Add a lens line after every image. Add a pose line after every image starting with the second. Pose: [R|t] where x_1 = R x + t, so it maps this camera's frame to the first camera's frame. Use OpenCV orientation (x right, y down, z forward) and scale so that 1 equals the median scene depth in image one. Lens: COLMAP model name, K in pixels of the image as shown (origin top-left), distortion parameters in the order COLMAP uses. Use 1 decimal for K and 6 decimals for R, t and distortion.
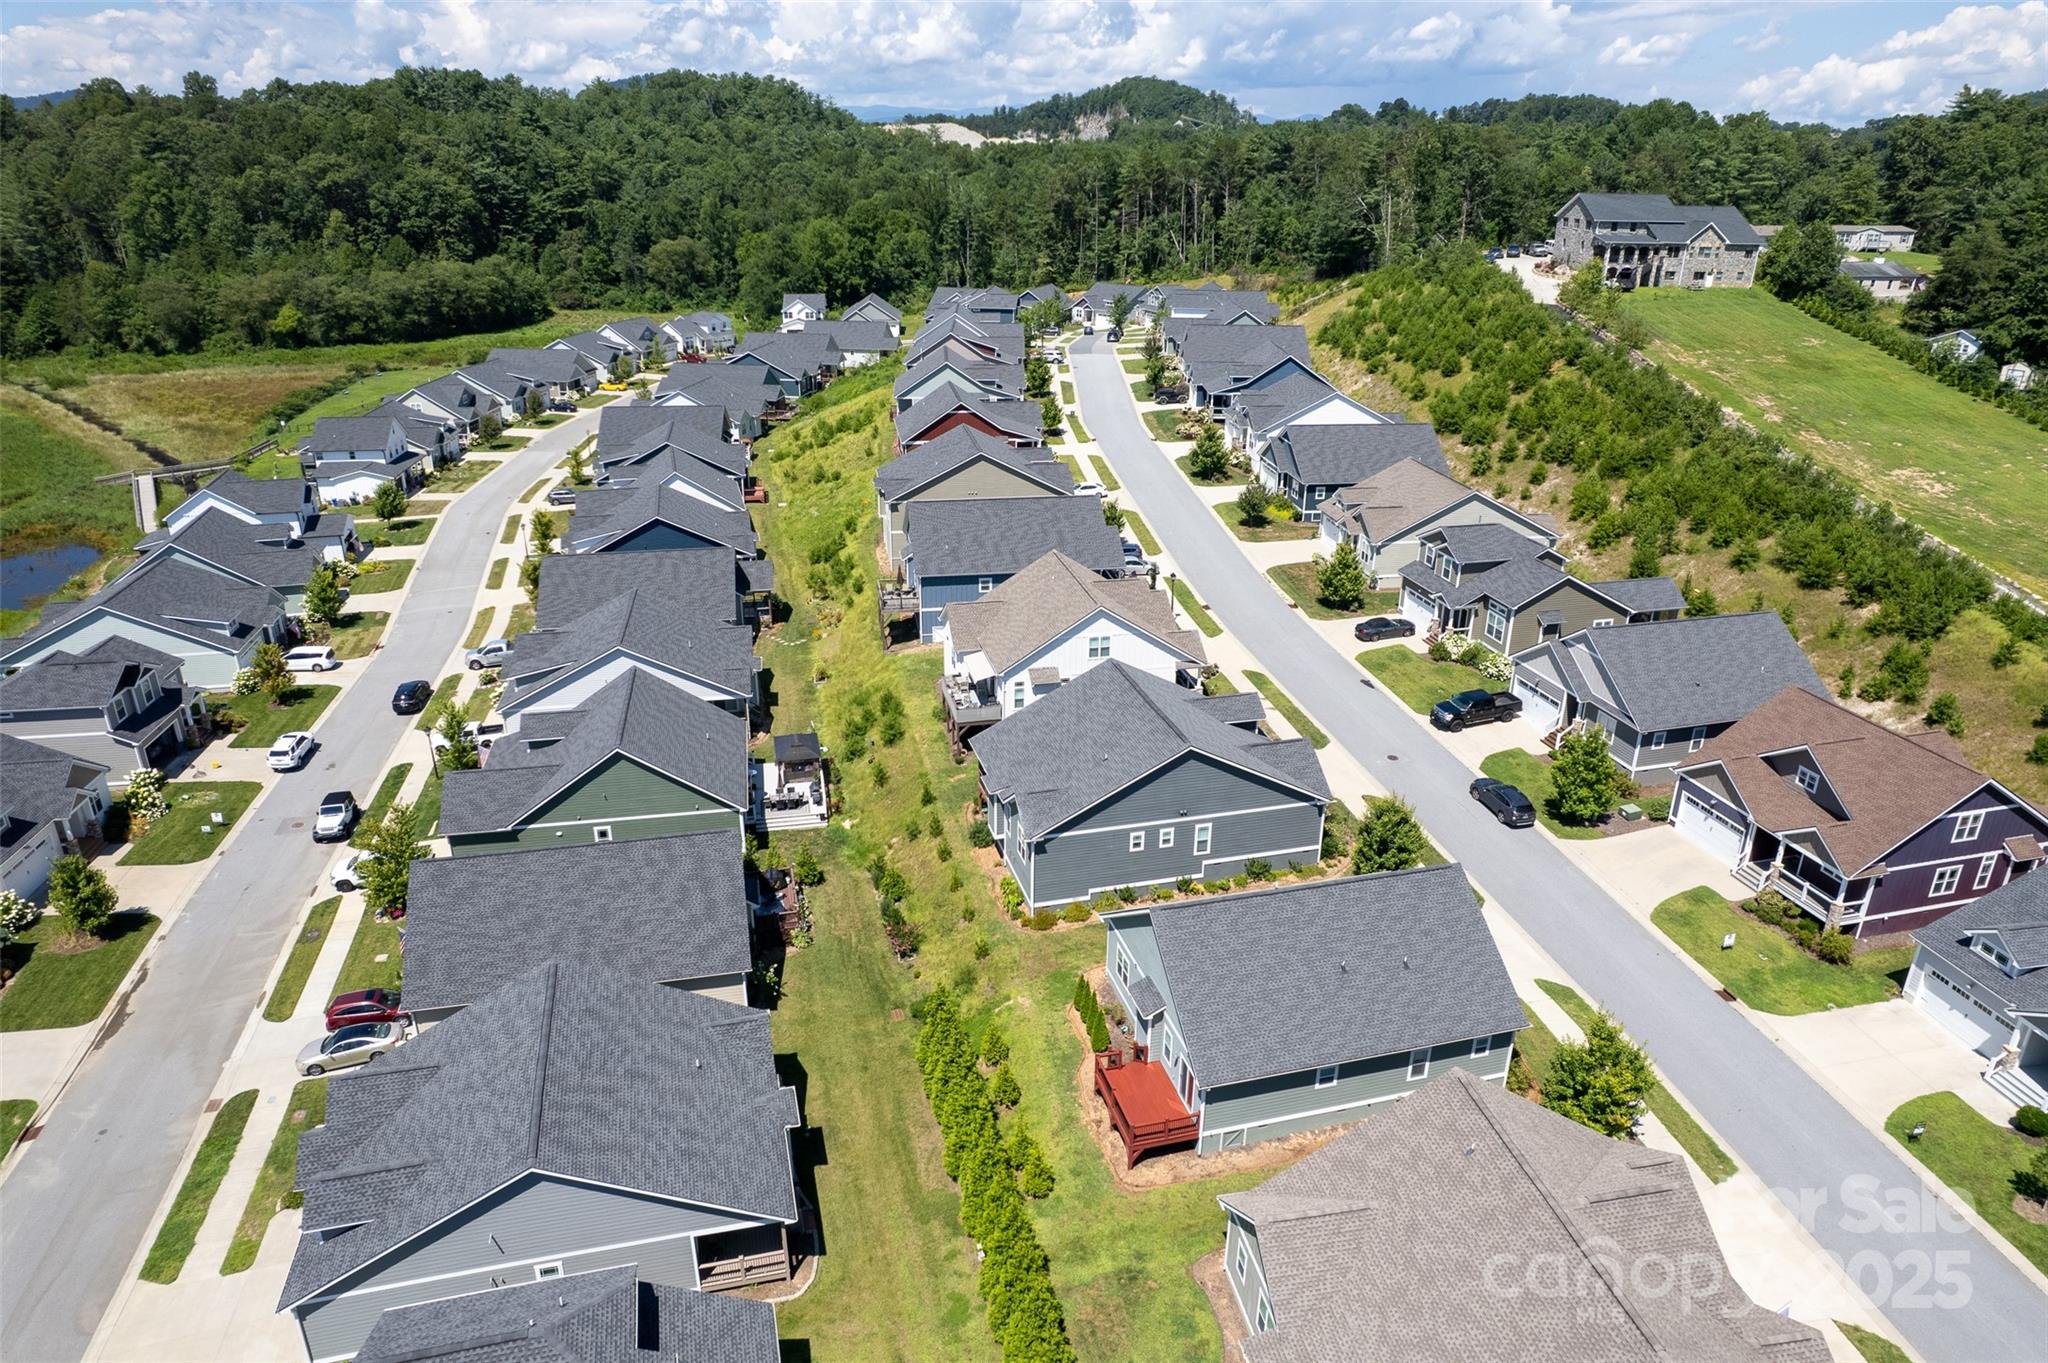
lens RADIAL K [[1277.8, 0, 1024.0], [0, 1277.8, 681.5], [0, 0, 1]] dist [-0.065857, 0.059841]
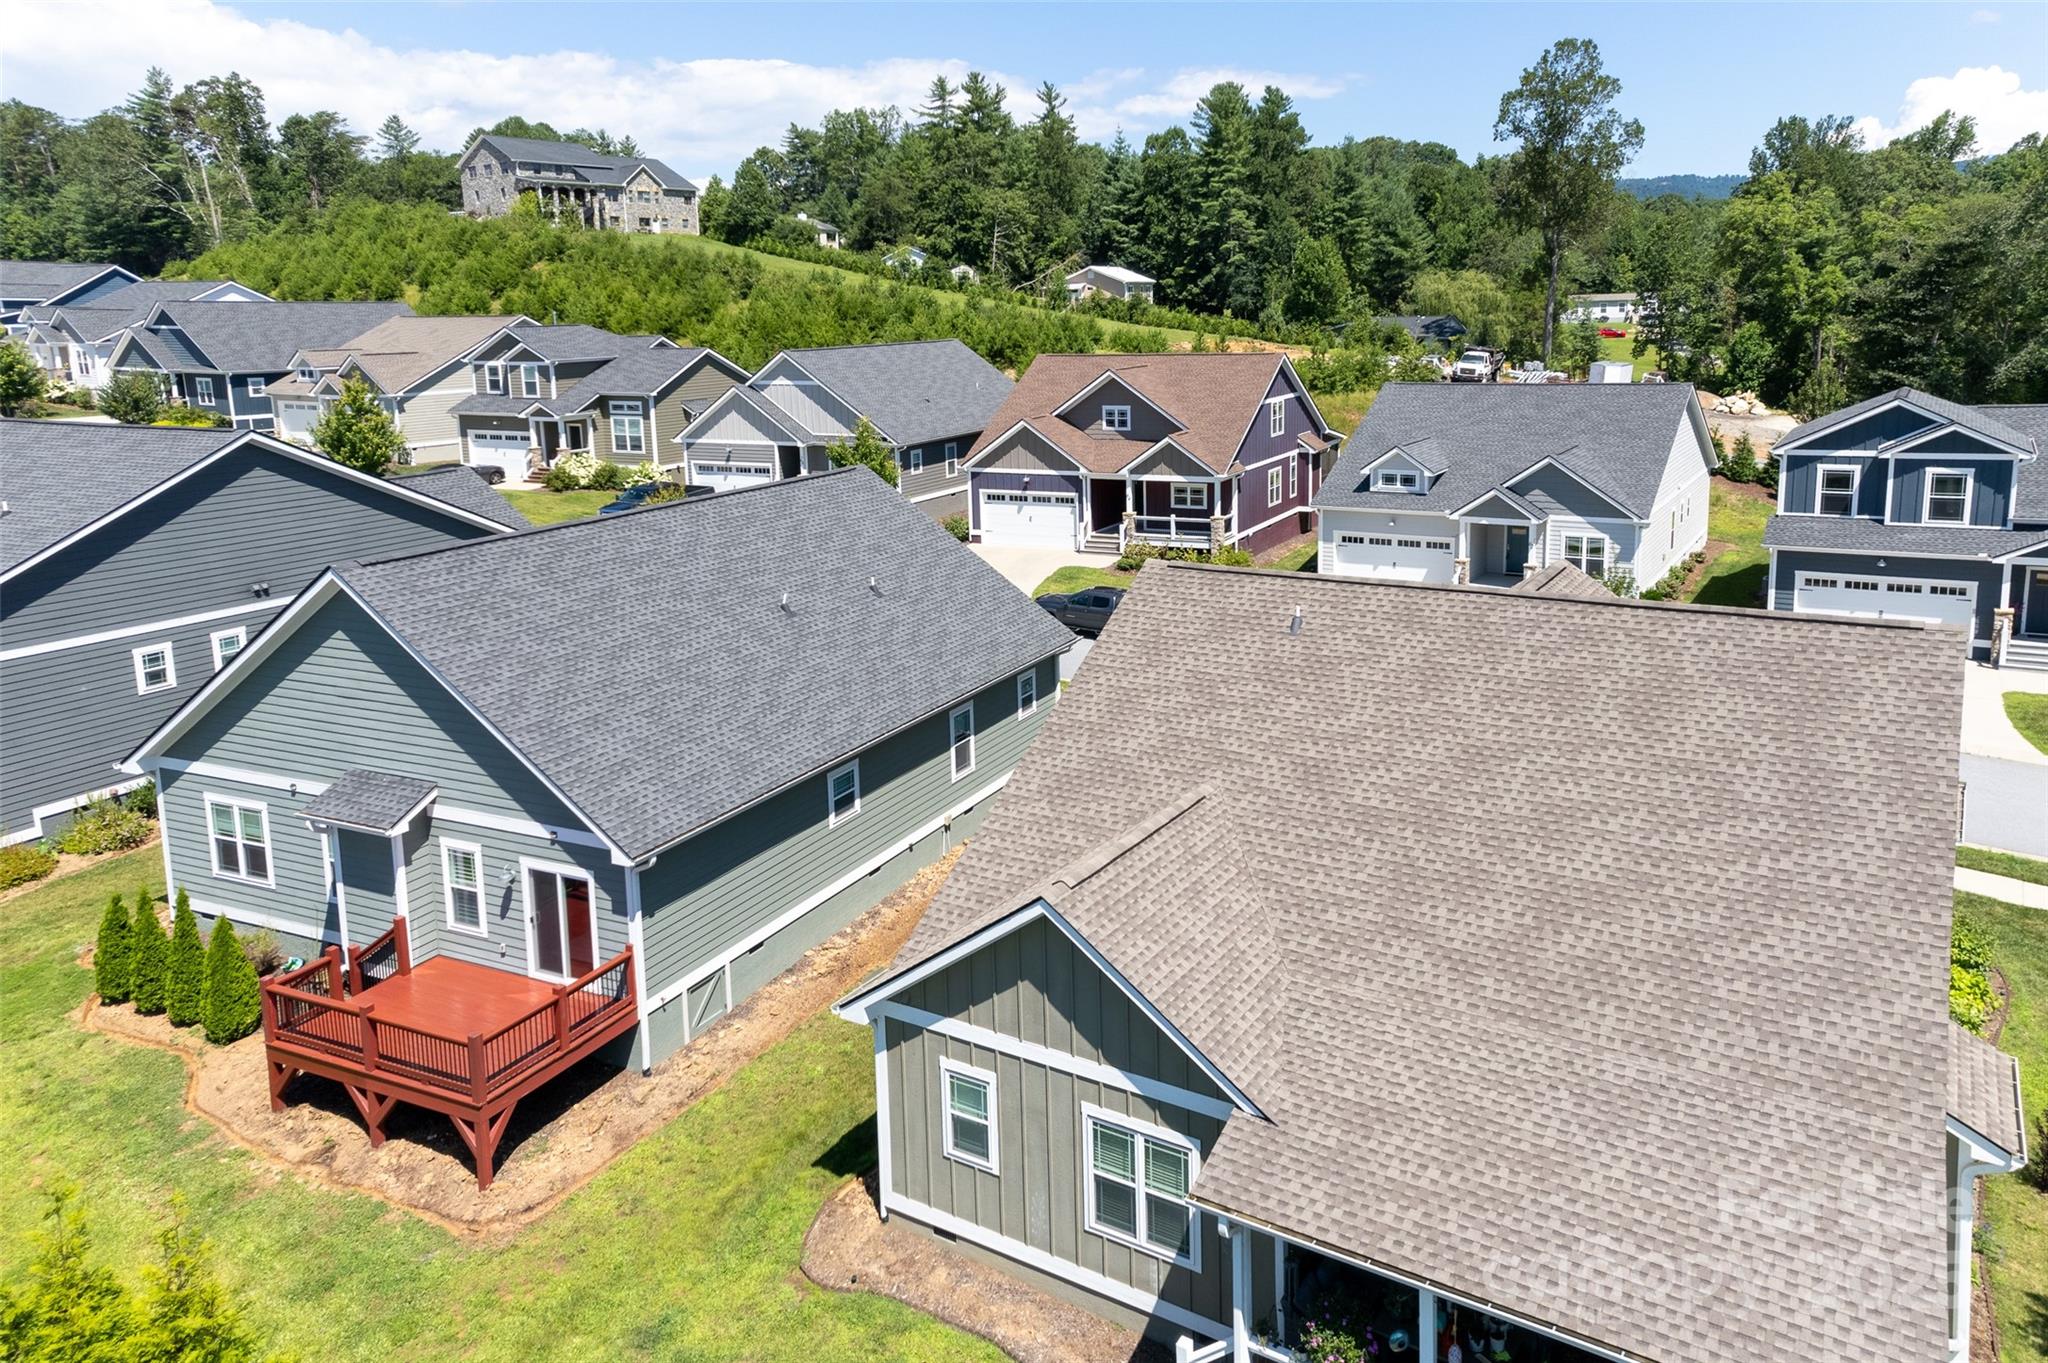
lens RADIAL K [[1280.5, 0, 1024.0], [0, 1280.5, 681.5], [0, 0, 1]] dist [-0.020494, 0.123651]
pose [[0.638251, -0.134321, 0.758019, -0.052892], [0.303748, 0.948713, -0.087643, 0.219392], [-0.707370, 0.286185, 0.646317, 0.409258]]
